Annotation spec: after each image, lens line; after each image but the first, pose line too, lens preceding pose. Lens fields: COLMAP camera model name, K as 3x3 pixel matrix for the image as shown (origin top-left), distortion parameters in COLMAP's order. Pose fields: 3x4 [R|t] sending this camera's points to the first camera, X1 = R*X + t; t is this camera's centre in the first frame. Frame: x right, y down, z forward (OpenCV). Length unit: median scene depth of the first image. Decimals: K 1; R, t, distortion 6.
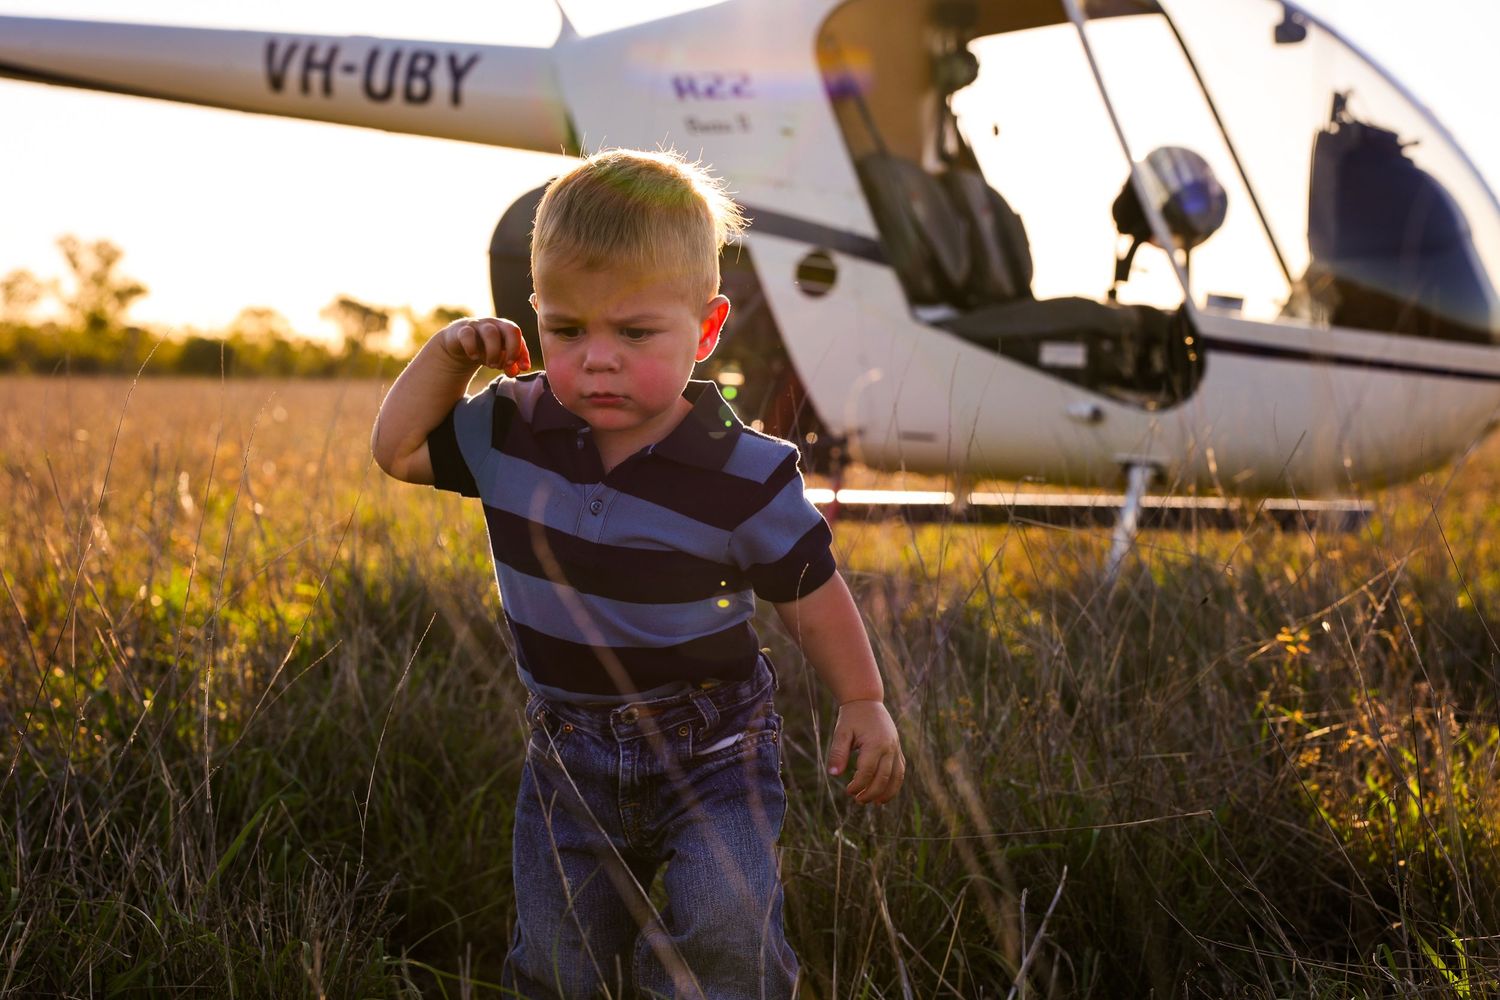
lens RADIAL K [[3033.5, 0, 750.2], [0, 3033.5, 499.5], [0, 0, 1]] dist [0.262814, 0.000000]
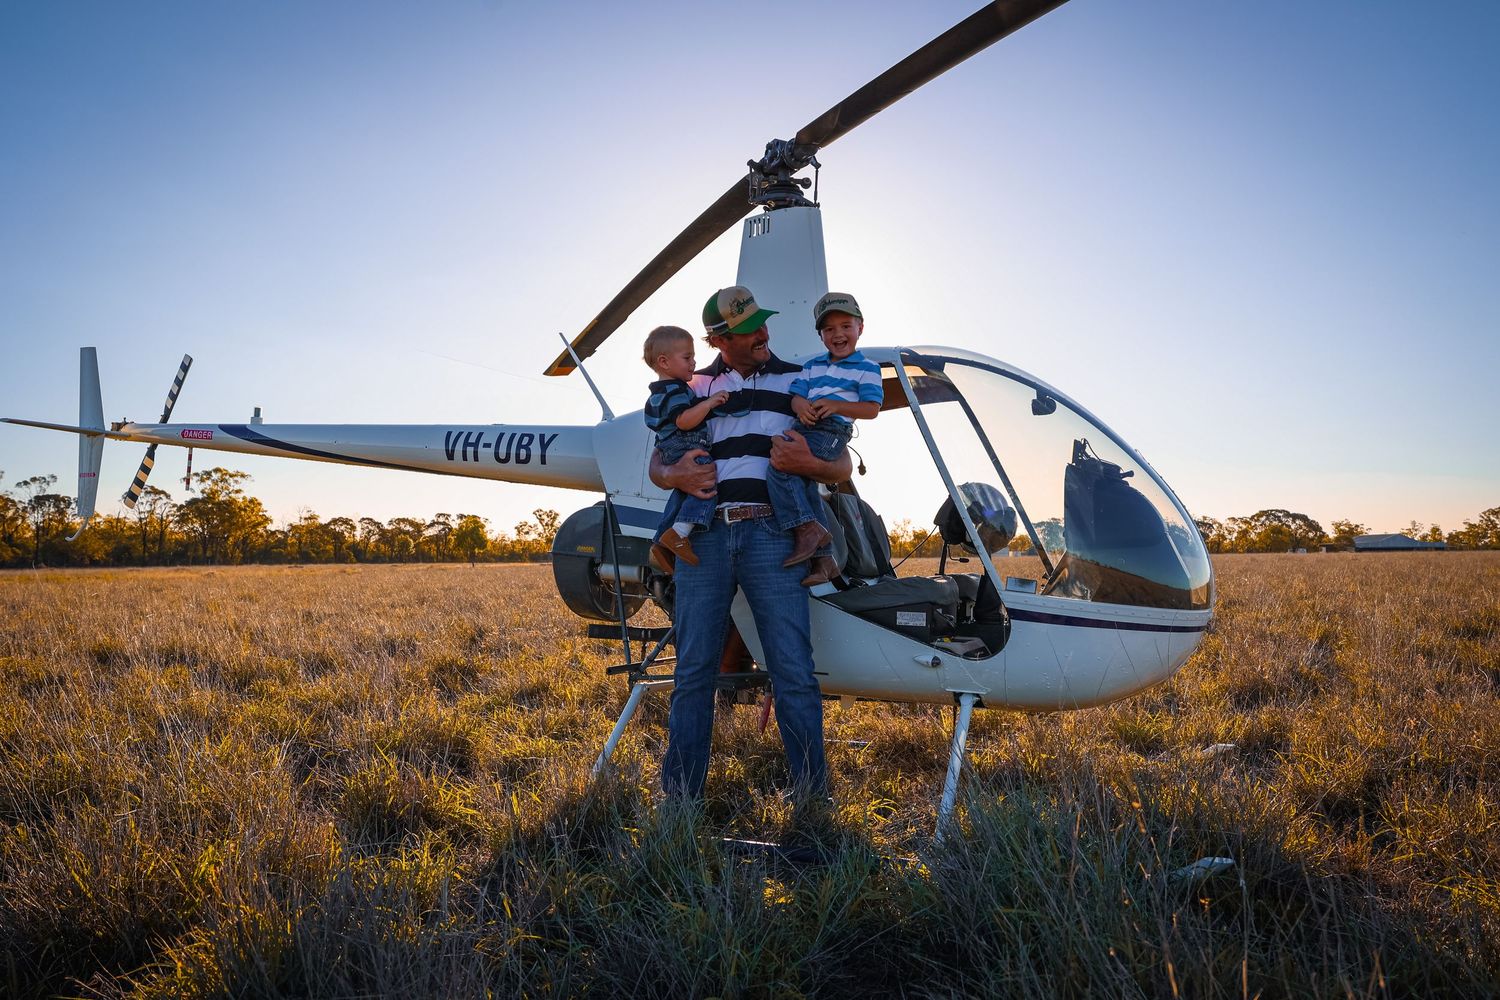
lens RADIAL K [[1040.2, 0, 751.6], [0, 1040.2, 499.8], [0, 0, 1]] dist [0.002180, 0.000164]
pose [[0.998788, -0.027515, -0.040802, 0.041995], [0.023943, 0.996044, -0.085576, -0.057133], [0.042995, 0.084496, 0.995496, 0.432716]]
